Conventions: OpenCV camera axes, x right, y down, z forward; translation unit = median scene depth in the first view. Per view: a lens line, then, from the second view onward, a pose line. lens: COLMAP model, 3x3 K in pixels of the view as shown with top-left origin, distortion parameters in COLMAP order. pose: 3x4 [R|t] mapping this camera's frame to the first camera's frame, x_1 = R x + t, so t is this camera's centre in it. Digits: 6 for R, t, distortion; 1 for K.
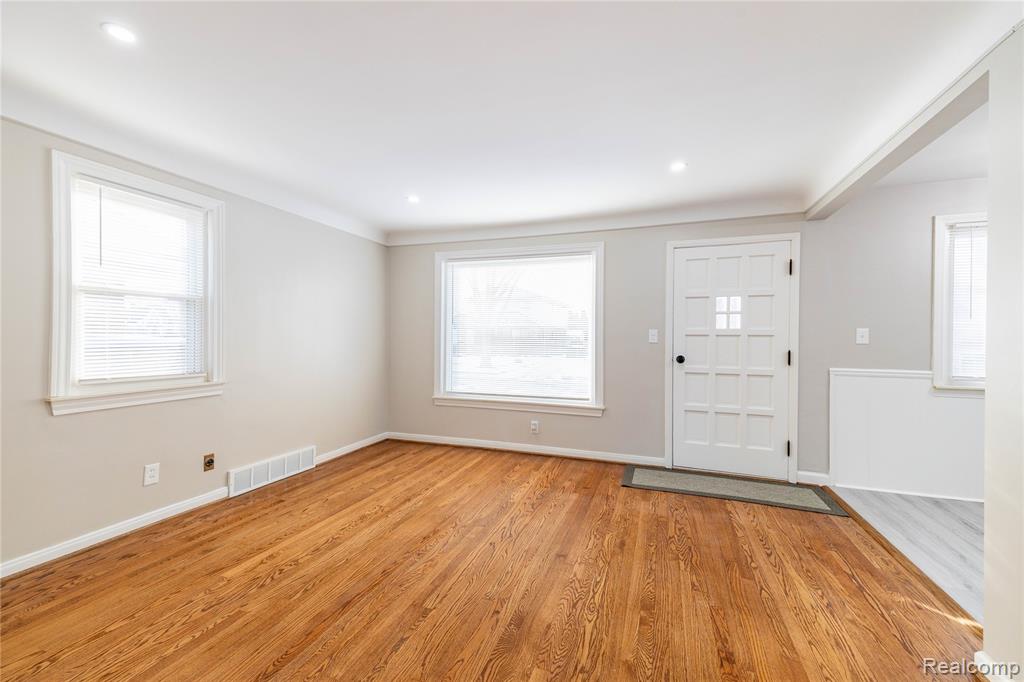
lens RADIAL K [[419.2, 0, 514.5], [0, 419.2, 337.6], [0, 0, 1]] dist [0.061419, -0.022678]
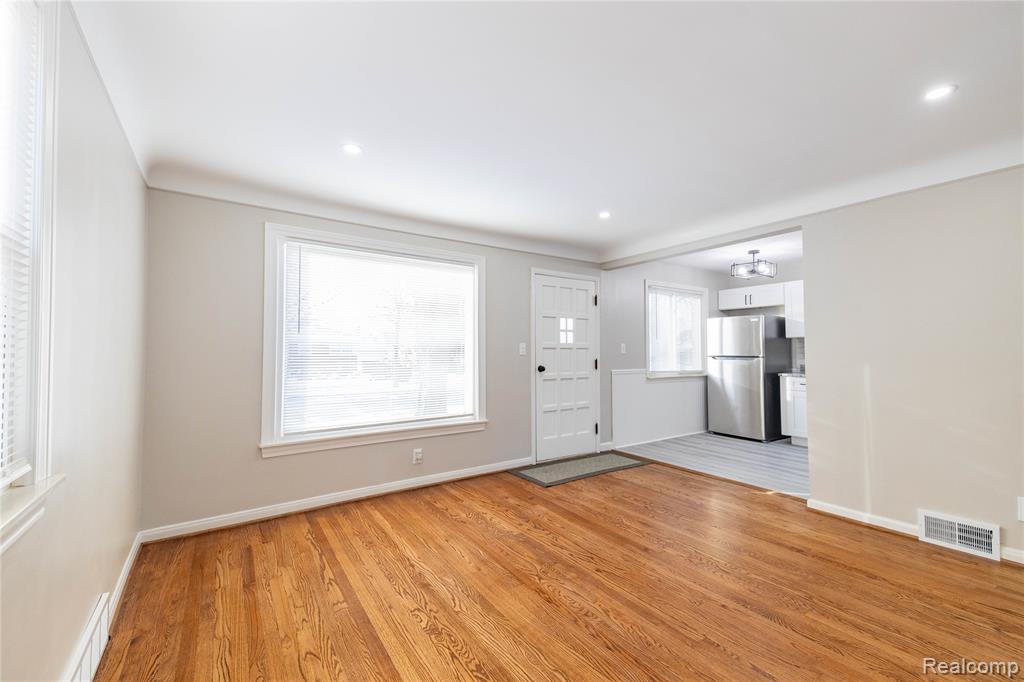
lens RADIAL K [[419.6, 0, 508.7], [0, 419.6, 338.2], [0, 0, 1]] dist [0.057709, -0.021964]
pose [[0.592179, 0.016825, 0.805631, -0.692555], [0.006493, 0.999650, -0.025649, -0.005065], [-0.805780, 0.020420, 0.591862, 0.432993]]
